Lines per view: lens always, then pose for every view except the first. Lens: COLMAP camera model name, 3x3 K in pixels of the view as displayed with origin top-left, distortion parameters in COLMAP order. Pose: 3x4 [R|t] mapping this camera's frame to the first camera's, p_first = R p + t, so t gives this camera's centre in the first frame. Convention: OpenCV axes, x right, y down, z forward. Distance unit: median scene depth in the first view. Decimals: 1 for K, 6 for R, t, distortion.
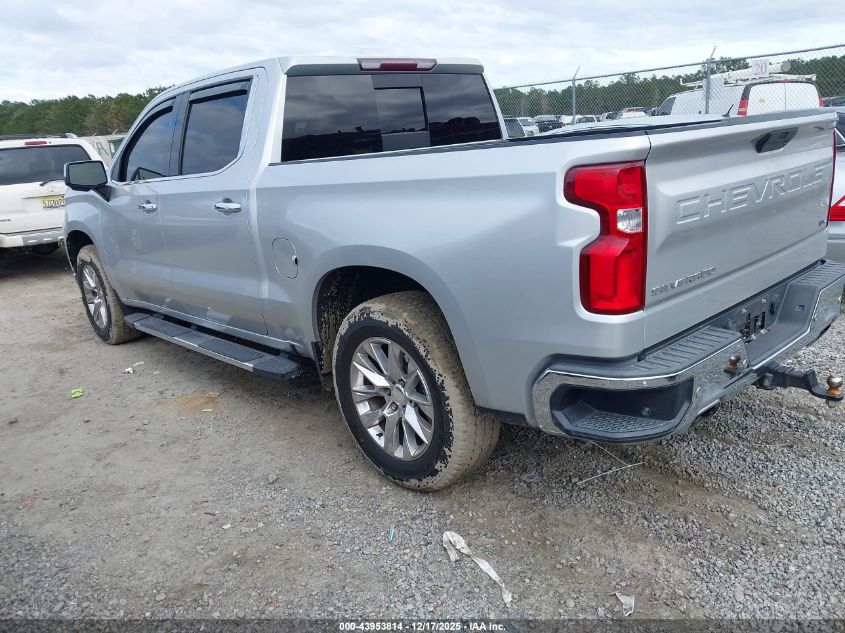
lens RADIAL K [[654.4, 0, 417.2], [0, 654.4, 317.5], [0, 0, 1]] dist [0.020449, -0.012997]
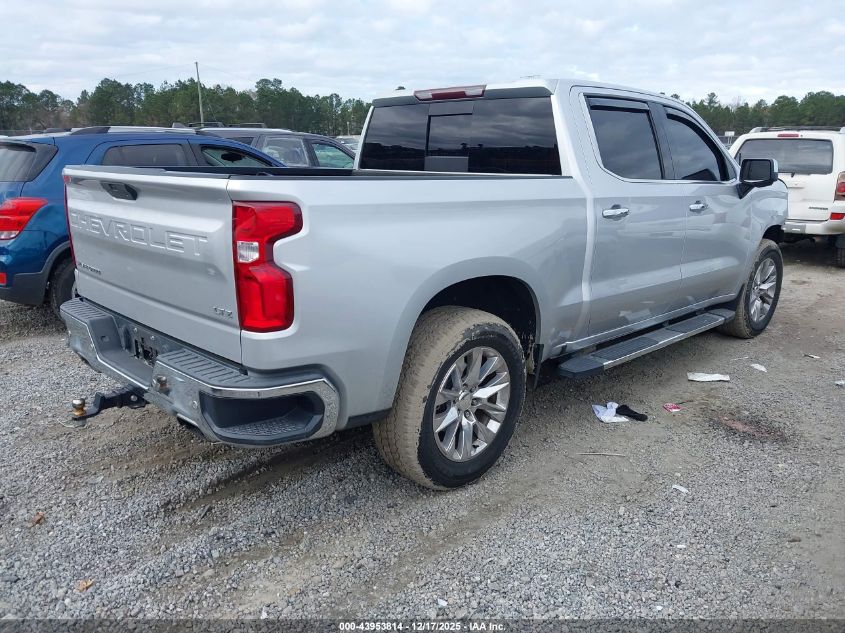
lens RADIAL K [[674.5, 0, 422.5], [0, 674.5, 316.5], [0, 0, 1]] dist [0.032093, -0.001204]
pose [[0.047179, 0.318125, -0.946874, 1.105455], [-0.286425, 0.912432, 0.292282, -0.354004], [0.956940, 0.257419, 0.134167, 0.879604]]
